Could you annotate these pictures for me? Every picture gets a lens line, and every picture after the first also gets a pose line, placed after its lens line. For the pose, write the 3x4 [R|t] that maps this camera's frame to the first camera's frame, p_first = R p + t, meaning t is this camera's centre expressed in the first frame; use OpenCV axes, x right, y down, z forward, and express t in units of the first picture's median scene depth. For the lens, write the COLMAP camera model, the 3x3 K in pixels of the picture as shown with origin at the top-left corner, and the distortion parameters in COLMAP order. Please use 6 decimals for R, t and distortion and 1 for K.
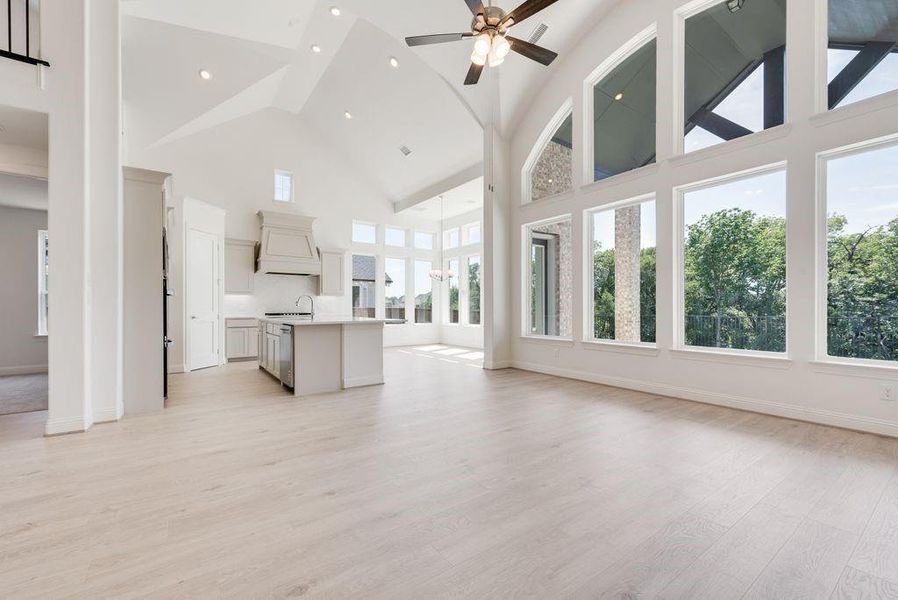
lens RADIAL K [[372.1, 0, 449.0], [0, 372.1, 300.0], [0, 0, 1]] dist [0.000537, 0.000069]
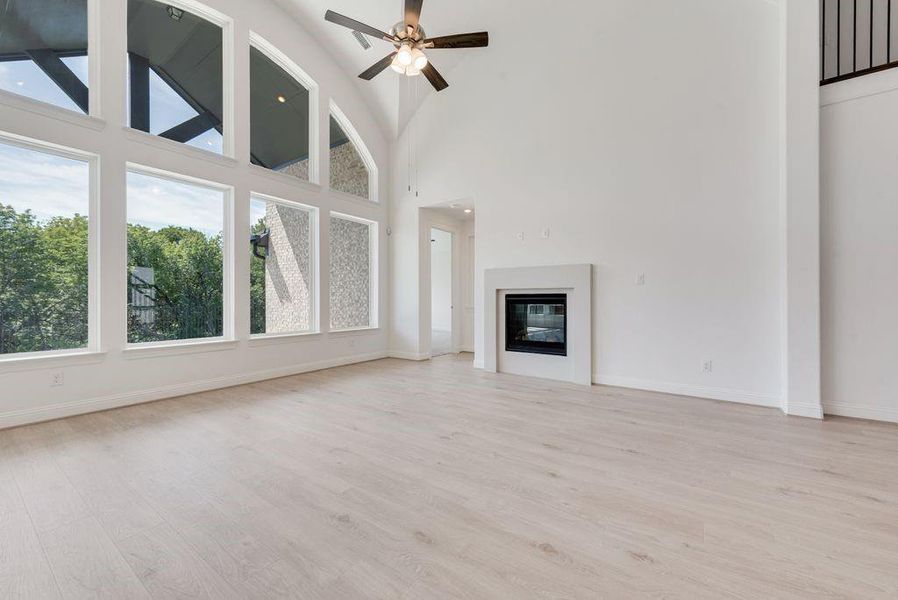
lens RADIAL K [[350.8, 0, 449.0], [0, 350.8, 300.0], [0, 0, 1]] dist [0.000344, 0.000020]
pose [[-0.314721, 0.003844, 0.949176, -0.361664], [-0.018390, 0.999779, -0.010146, 0.010757], [-0.949006, -0.020648, -0.314581, 0.493622]]
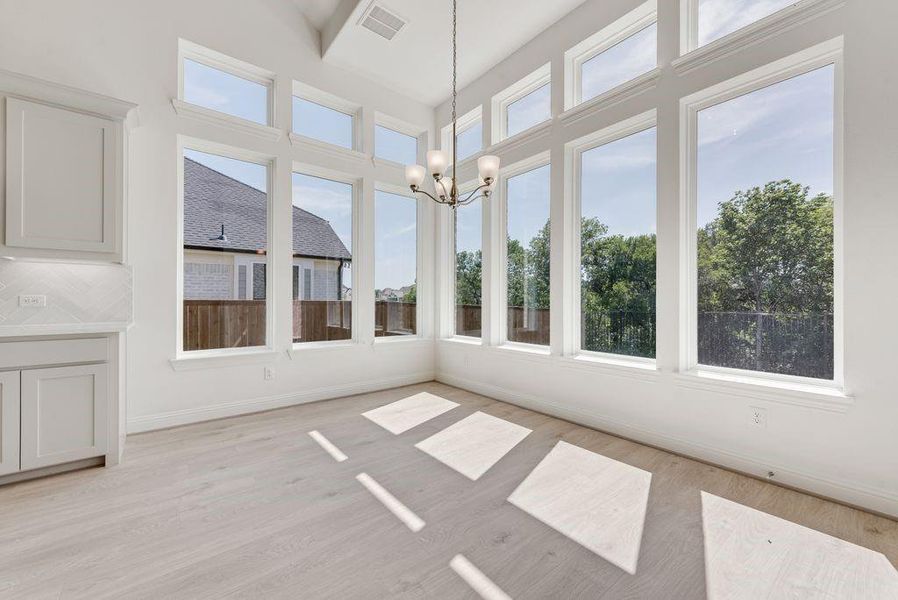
lens RADIAL K [[350.8, 0, 449.0], [0, 350.8, 300.0], [0, 0, 1]] dist [0.000344, 0.000020]
pose [[0.998746, 0.002119, 0.050029, -0.016830], [-0.003098, 0.999805, 0.019492, 0.007362], [-0.049978, -0.019622, 0.998558, 0.348300]]
